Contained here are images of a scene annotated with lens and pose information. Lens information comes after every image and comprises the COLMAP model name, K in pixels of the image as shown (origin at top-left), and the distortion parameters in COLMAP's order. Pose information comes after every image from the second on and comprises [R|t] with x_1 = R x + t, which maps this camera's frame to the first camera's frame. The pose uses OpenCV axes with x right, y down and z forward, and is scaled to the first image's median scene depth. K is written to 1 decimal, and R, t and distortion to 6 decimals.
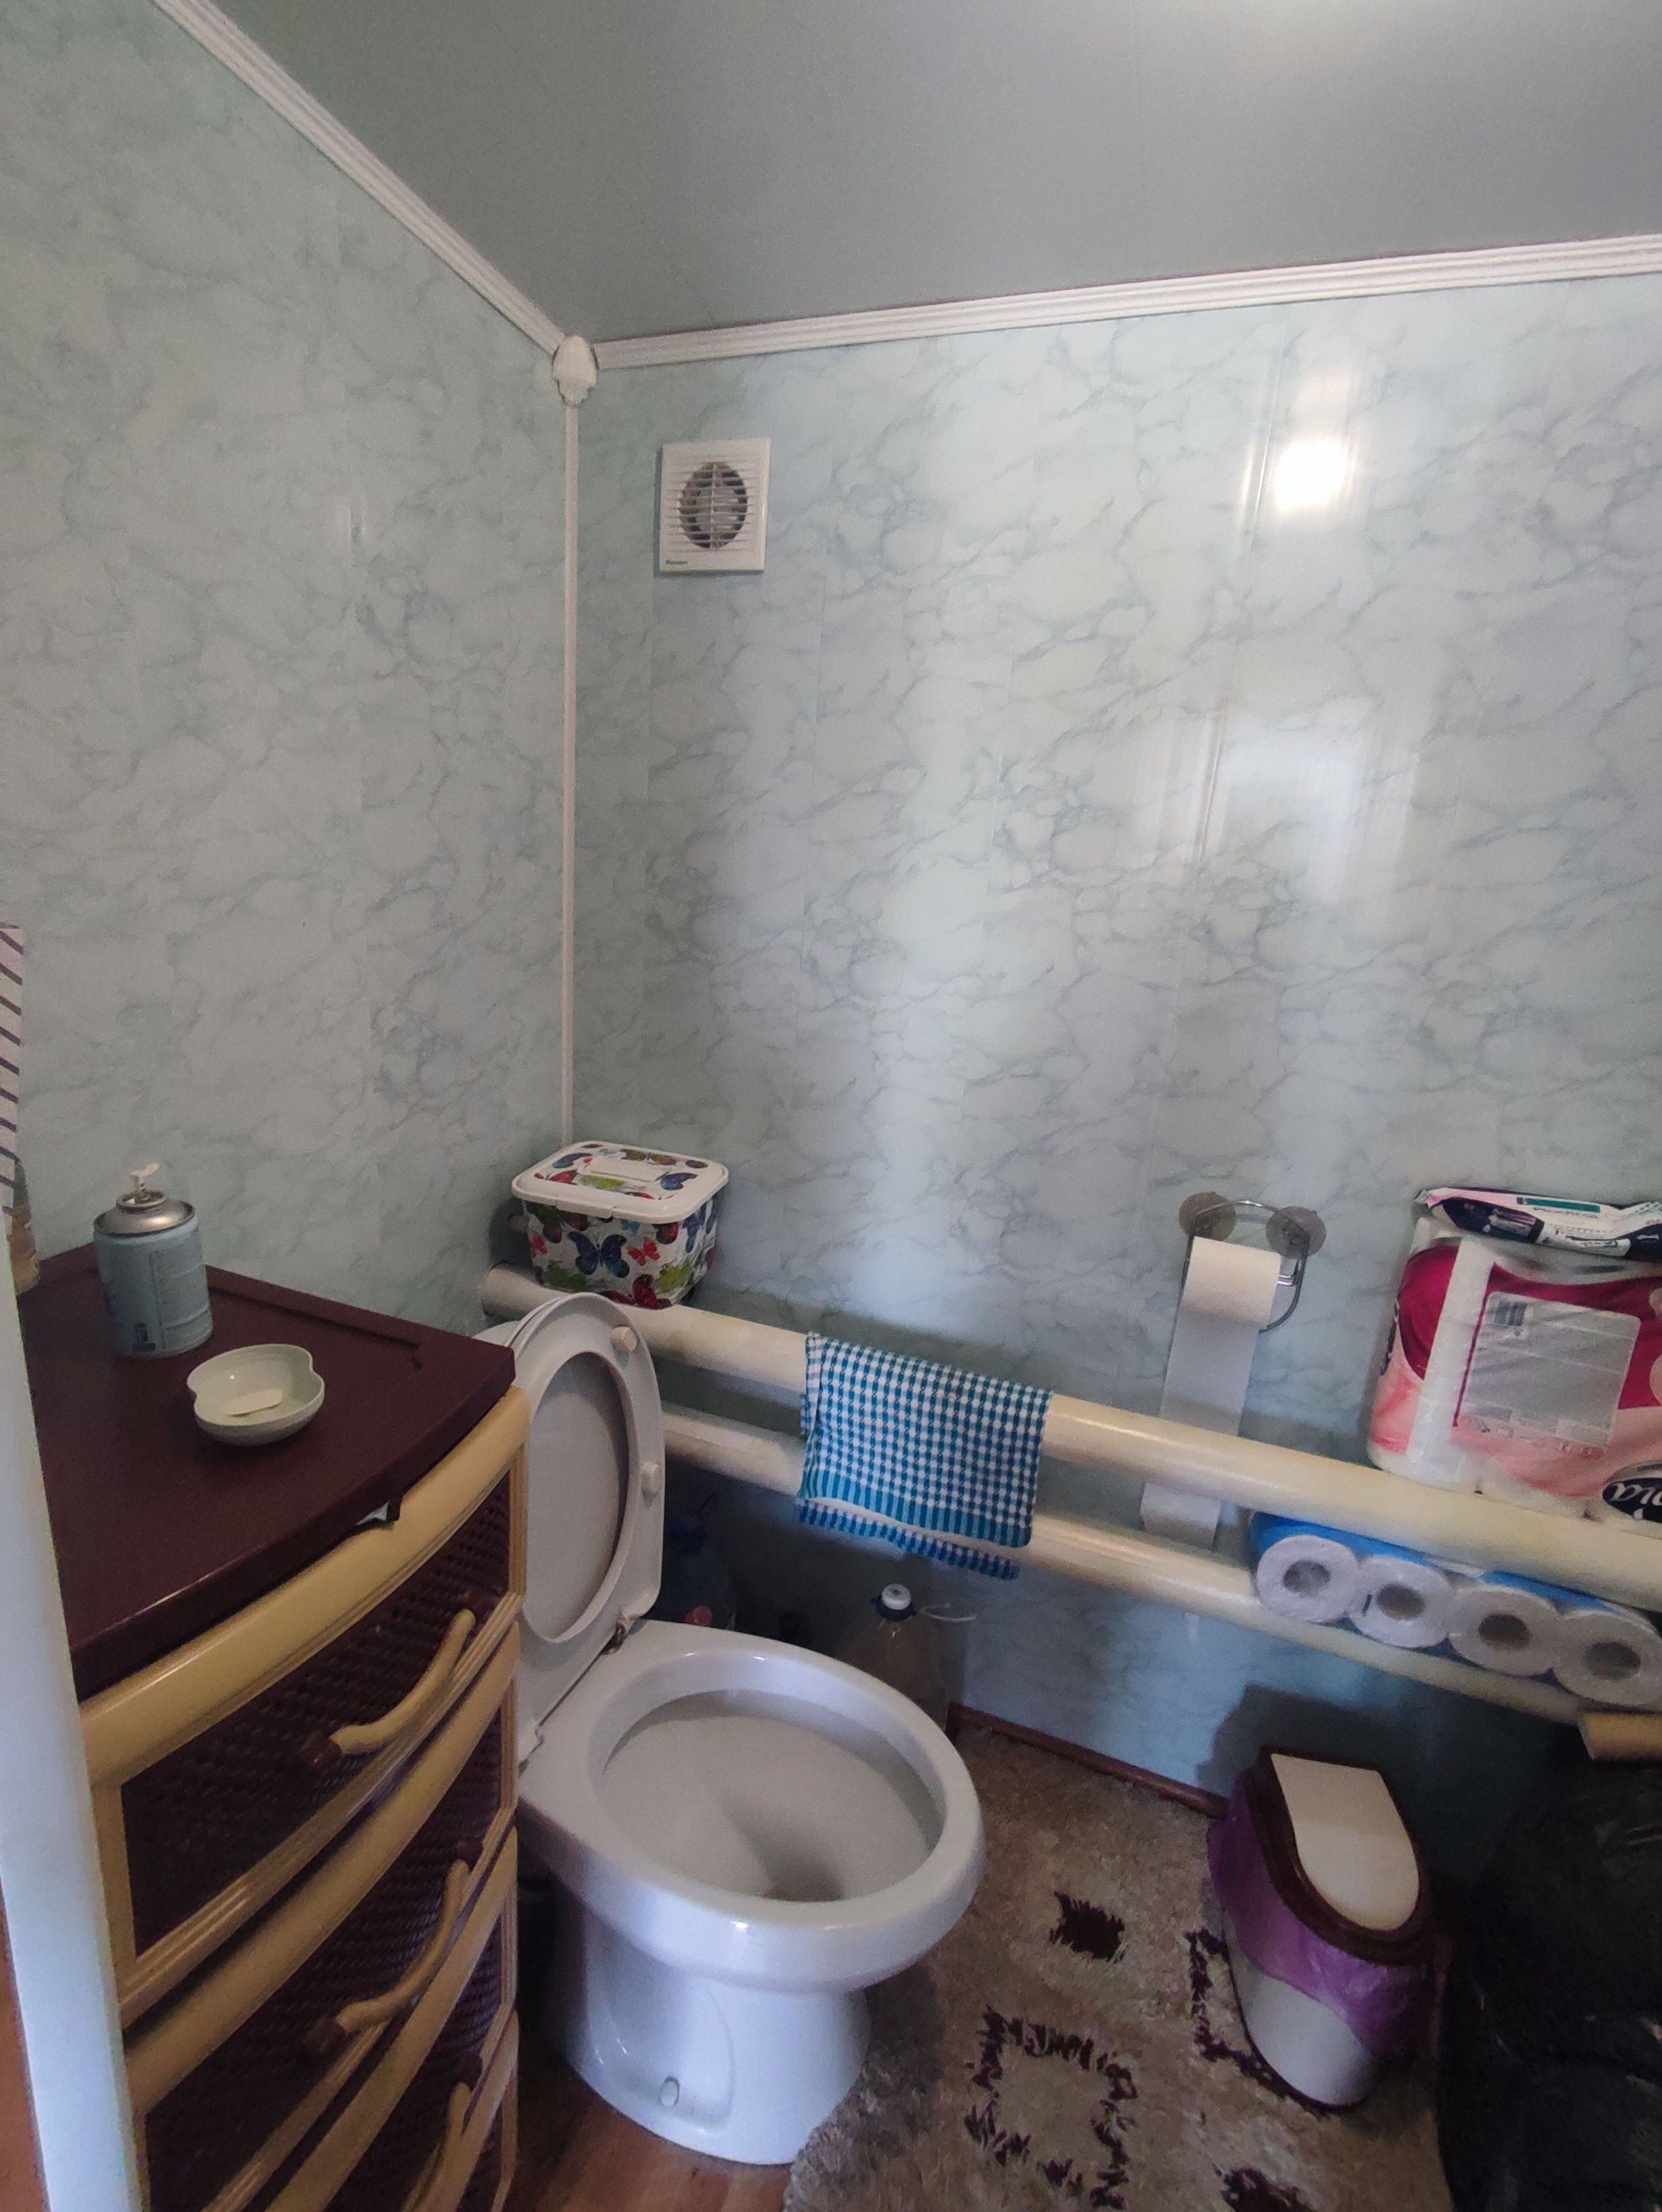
lens RADIAL K [[1011.8, 0, 823.5], [0, 1011.8, 1119.3], [0, 0, 1]] dist [-0.006926, 0.004869]
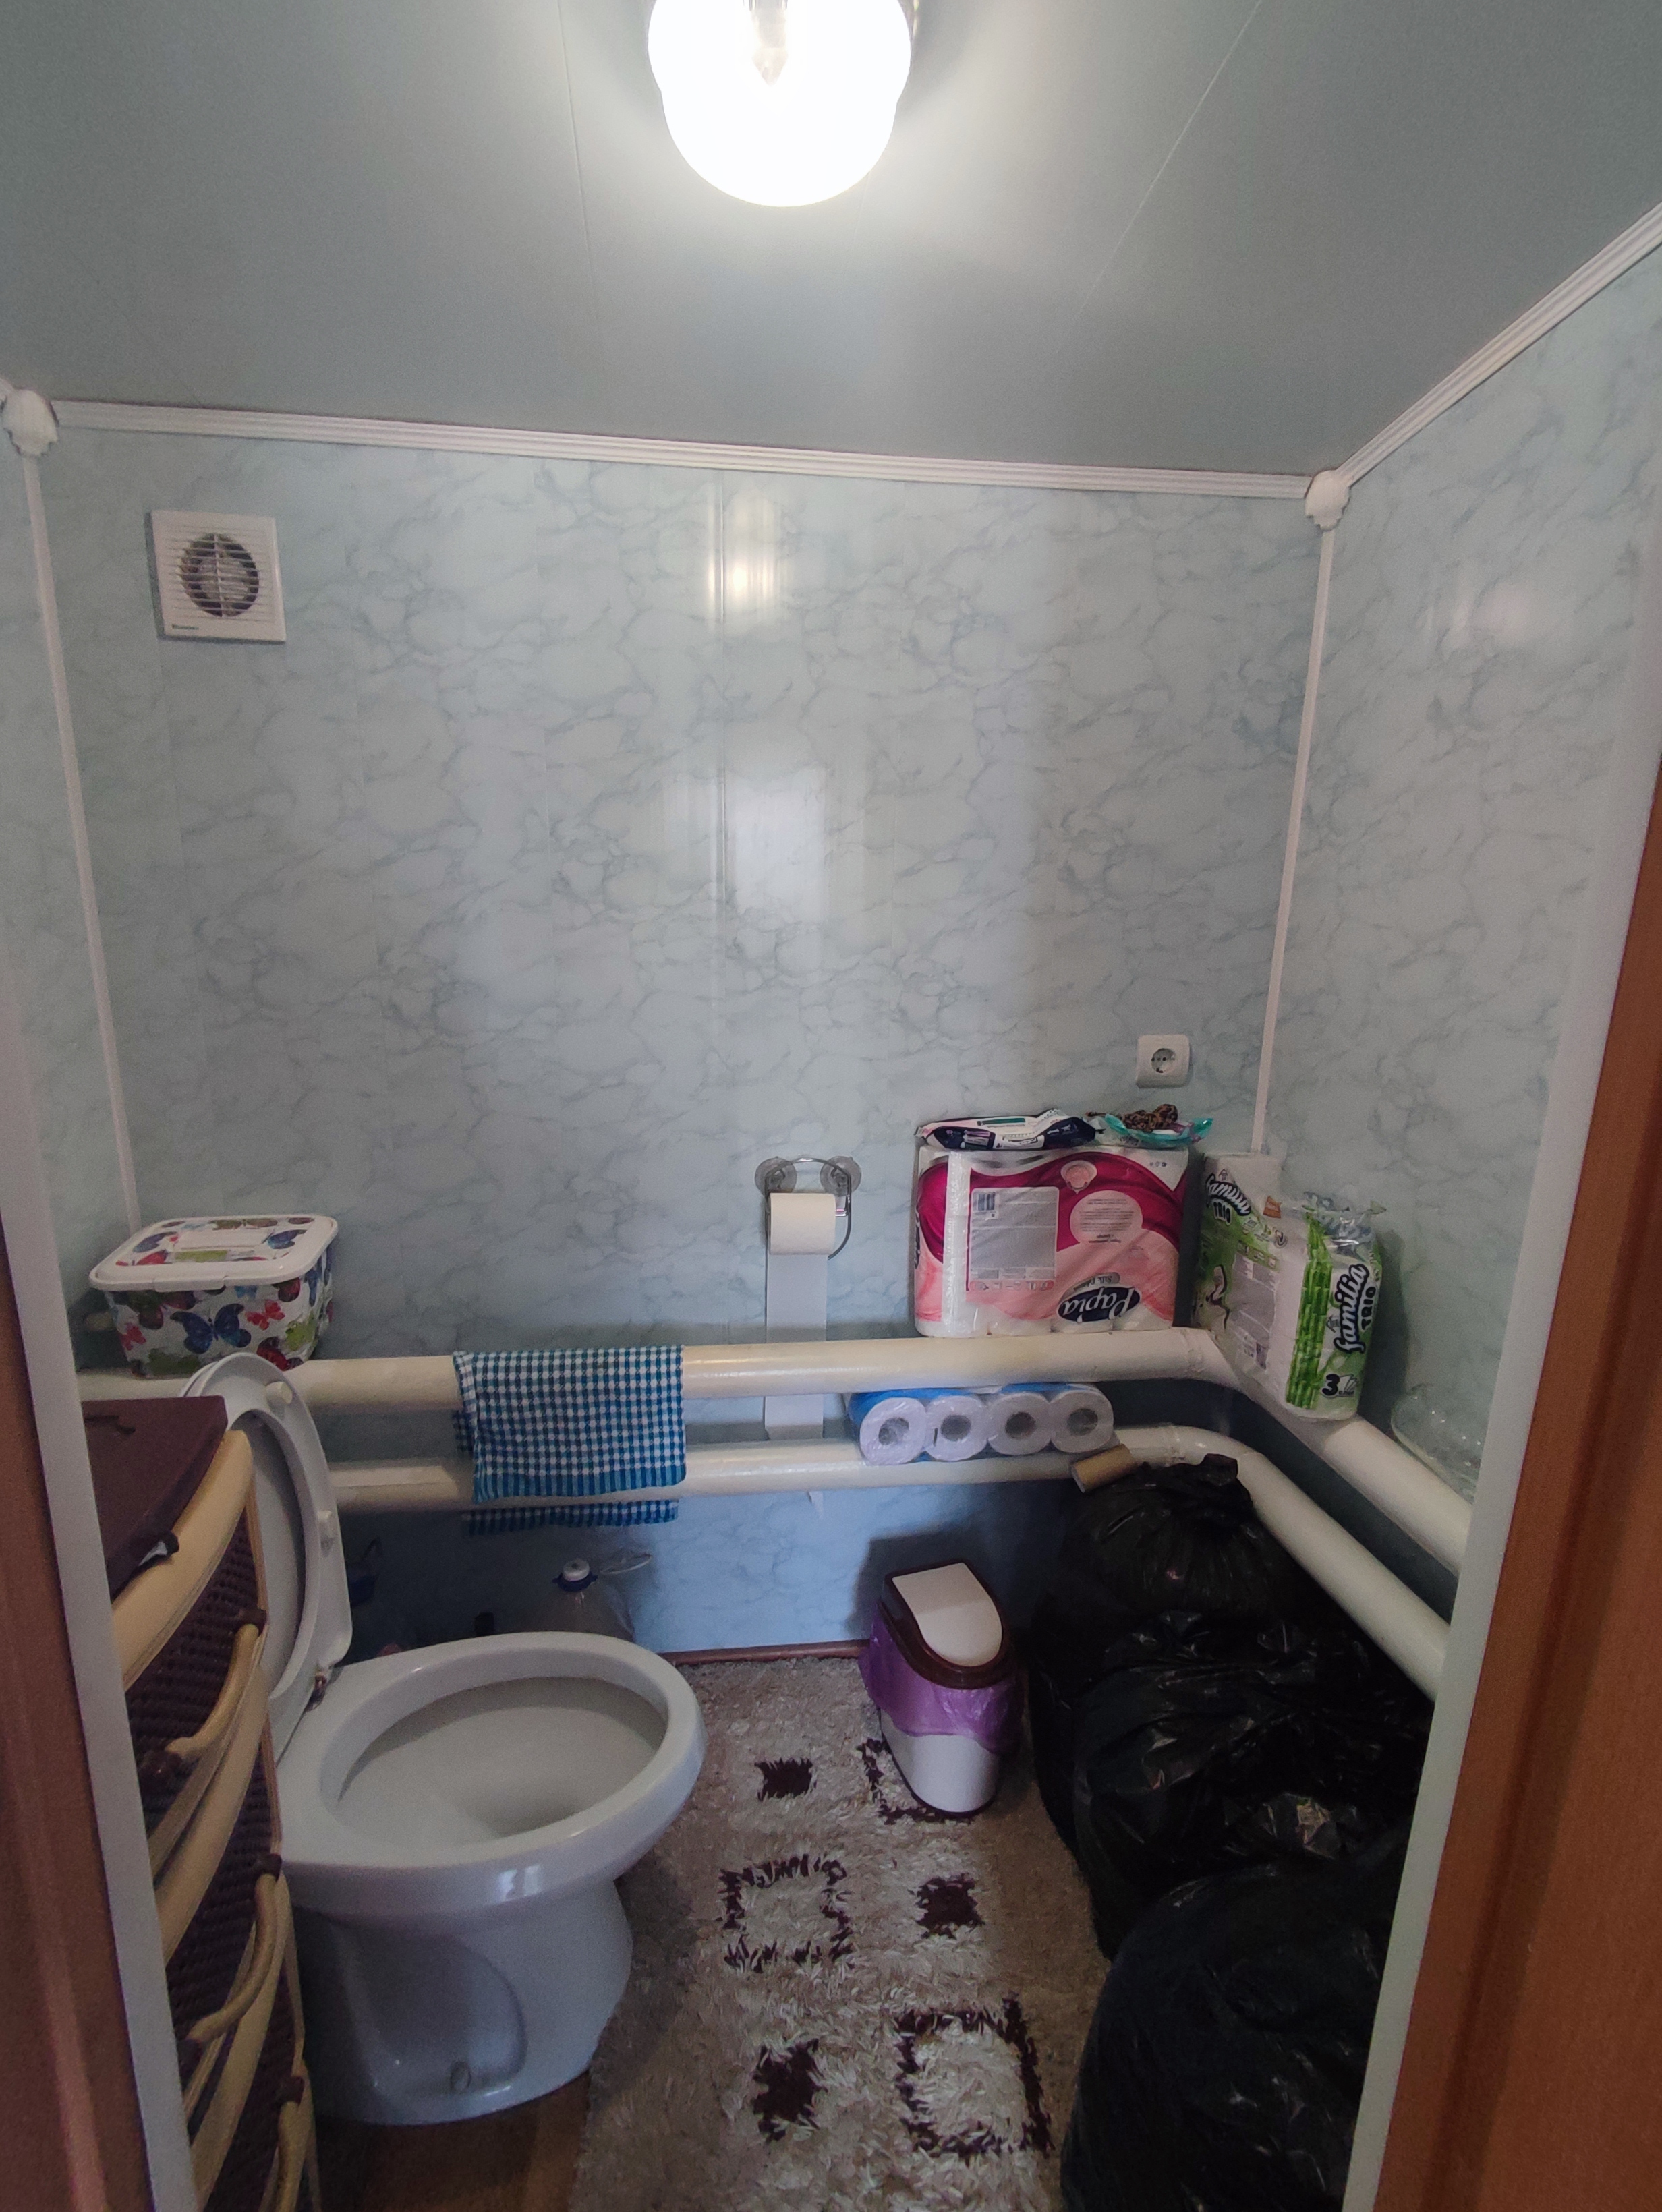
lens RADIAL K [[1011.8, 0, 838.1], [0, 1011.8, 1101.3], [0, 0, 1]] dist [-0.006926, 0.004869]
pose [[0.878290, -0.145735, 0.455376, -0.110766], [0.164466, 0.986382, -0.001532, 0.019771], [-0.448951, 0.076240, 0.890298, -0.155572]]
